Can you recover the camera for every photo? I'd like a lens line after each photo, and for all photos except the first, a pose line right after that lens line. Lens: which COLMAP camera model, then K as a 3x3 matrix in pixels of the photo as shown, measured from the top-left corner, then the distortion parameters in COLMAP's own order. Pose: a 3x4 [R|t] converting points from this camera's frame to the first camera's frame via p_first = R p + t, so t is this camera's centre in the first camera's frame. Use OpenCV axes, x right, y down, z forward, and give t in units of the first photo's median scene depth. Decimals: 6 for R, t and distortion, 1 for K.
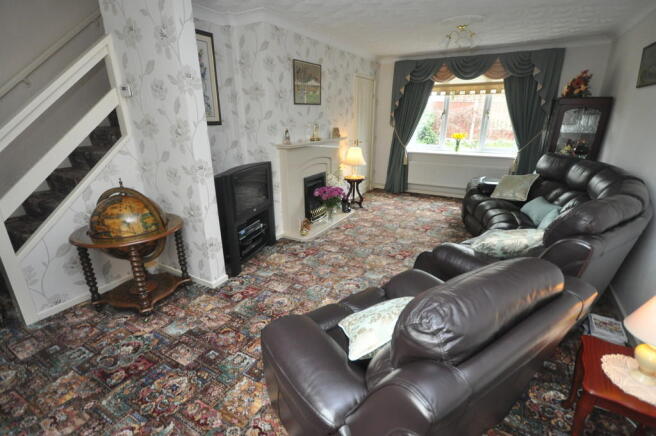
lens RADIAL K [[315.8, 0, 329.1], [0, 315.8, 217.0], [0, 0, 1]] dist [0.008972, -0.004102]
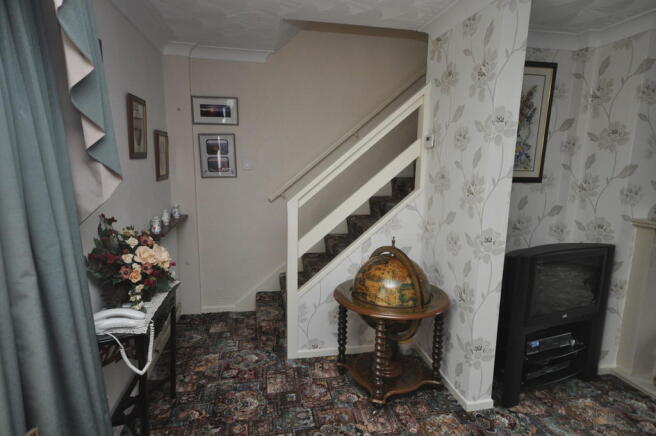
lens RADIAL K [[372.0, 0, 327.3], [0, 372.0, 220.8], [0, 0, 1]] dist [0.008158, 0.004841]
pose [[0.643434, 0.138470, -0.752874, -0.006206], [-0.255775, 0.965869, -0.040951, -0.066523], [0.721507, 0.218915, 0.656889, 0.156774]]
